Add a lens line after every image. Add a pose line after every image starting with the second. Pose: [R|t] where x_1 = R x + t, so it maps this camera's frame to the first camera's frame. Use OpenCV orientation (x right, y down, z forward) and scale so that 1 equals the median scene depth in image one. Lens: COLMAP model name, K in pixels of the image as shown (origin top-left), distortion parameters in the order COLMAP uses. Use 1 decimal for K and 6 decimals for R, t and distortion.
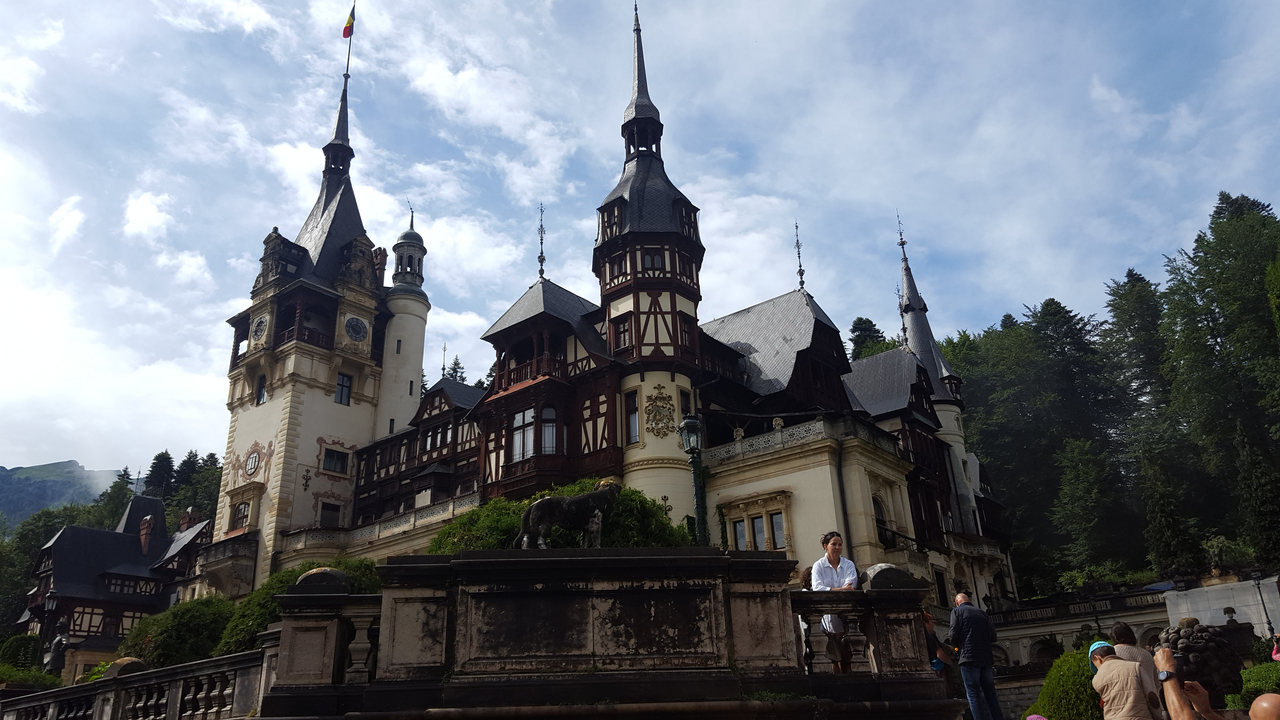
lens RADIAL K [[920.8, 0, 640.0], [0, 920.8, 360.0], [0, 0, 1]] dist [-0.001750, -0.000844]
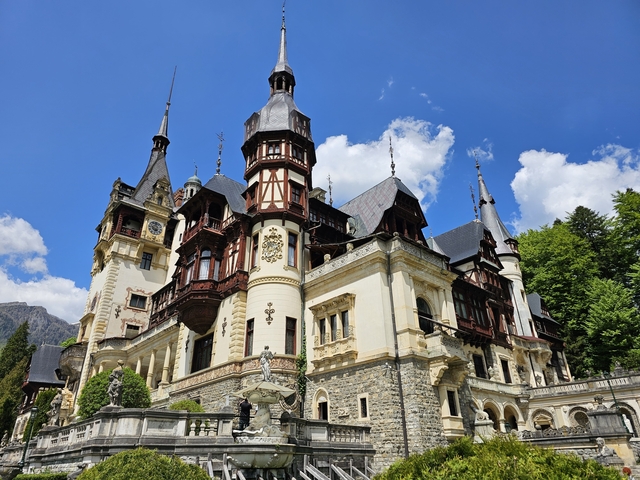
lens RADIAL K [[424.1, 0, 320.3], [0, 424.1, 249.8], [0, 0, 1]] dist [0.003180, 0.001229]
pose [[0.987989, -0.051228, -0.145785, 0.184927], [0.043924, 0.997634, -0.052887, 0.096861], [0.148149, 0.045848, 0.987902, 0.341971]]
